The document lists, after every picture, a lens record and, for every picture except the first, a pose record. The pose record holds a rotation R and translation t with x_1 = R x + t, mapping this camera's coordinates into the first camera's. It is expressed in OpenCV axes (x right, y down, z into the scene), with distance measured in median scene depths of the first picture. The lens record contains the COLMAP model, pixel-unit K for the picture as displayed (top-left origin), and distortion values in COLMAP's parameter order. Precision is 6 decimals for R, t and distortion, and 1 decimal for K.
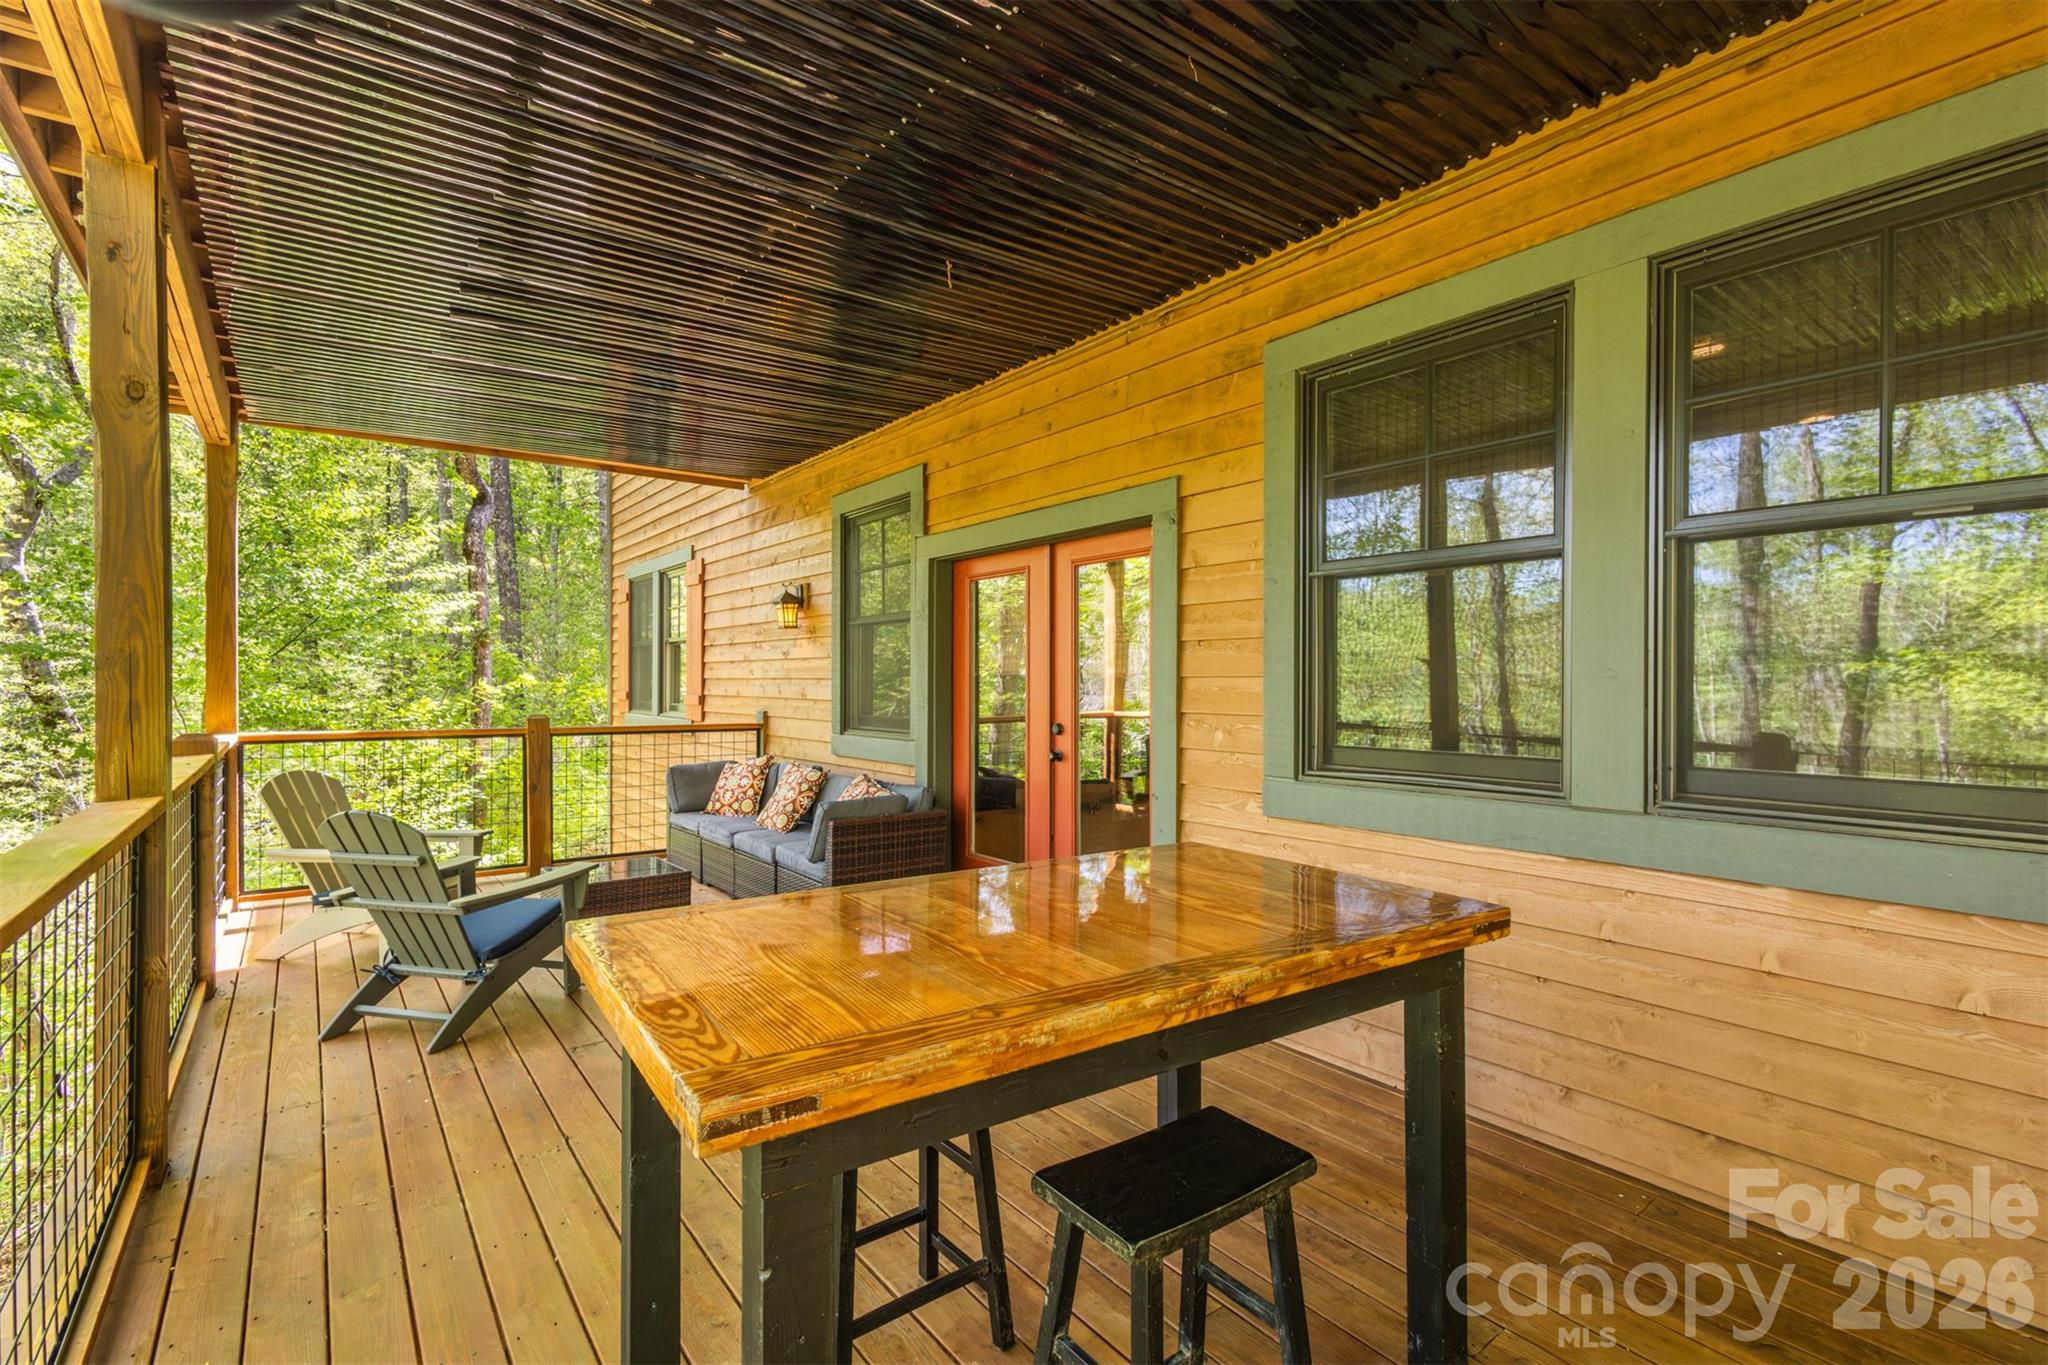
lens RADIAL K [[936.4, 0, 1024.0], [0, 936.4, 682.5], [0, 0, 1]] dist [0.010696, -0.001592]
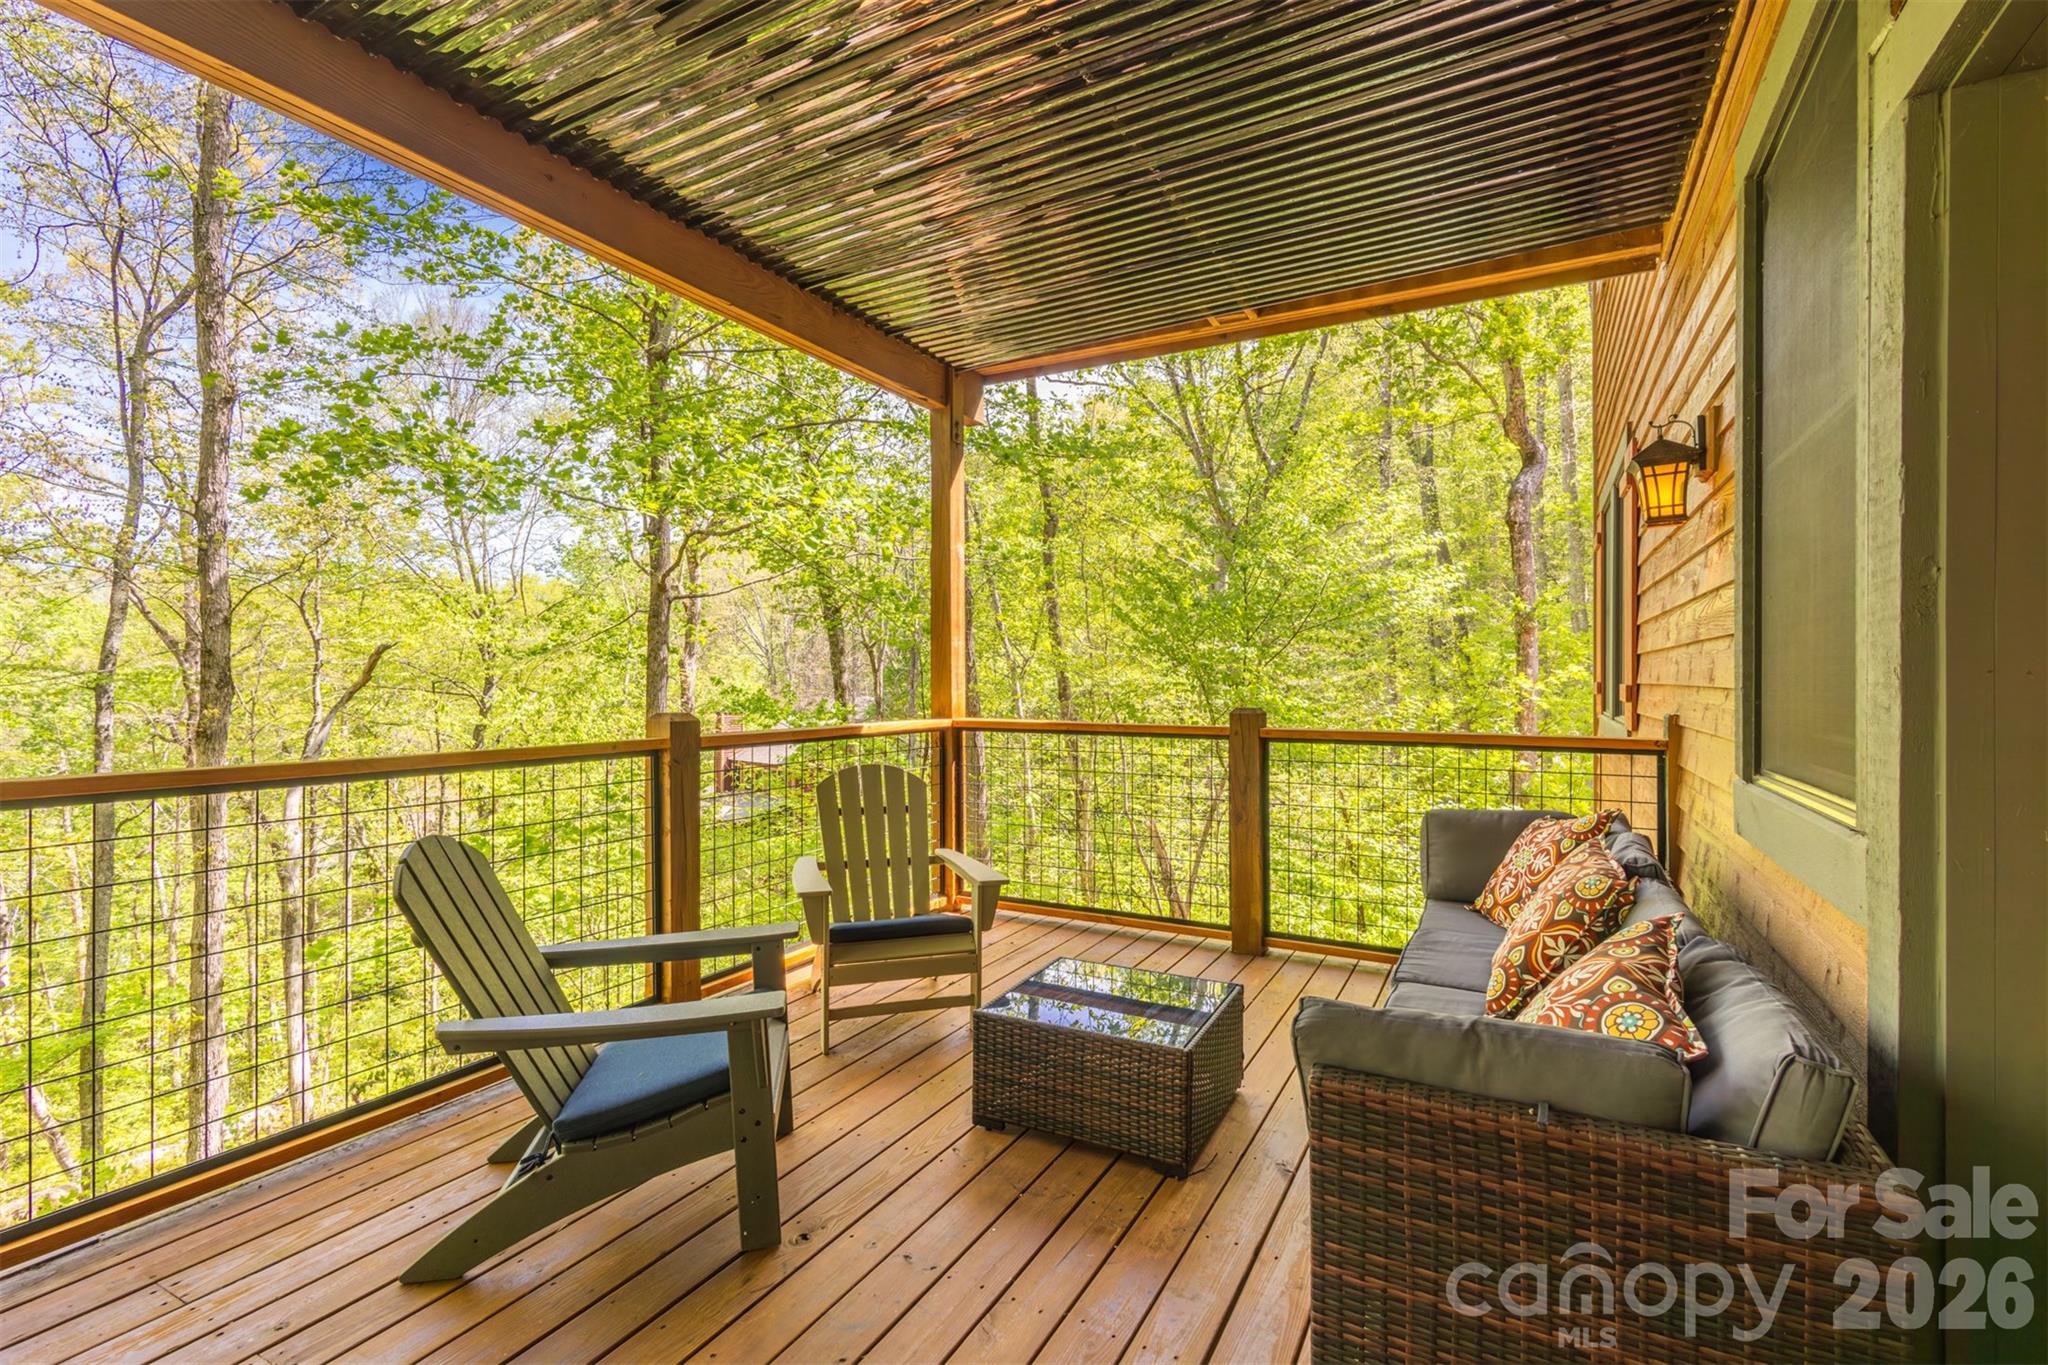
lens RADIAL K [[936.4, 0, 1024.0], [0, 936.4, 682.5], [0, 0, 1]] dist [0.010696, -0.001592]
pose [[0.407886, -0.001142, -0.913032, 0.025218], [-0.000132, 0.999999, -0.001310, 0.018287], [0.913033, 0.000655, 0.407886, 0.619217]]
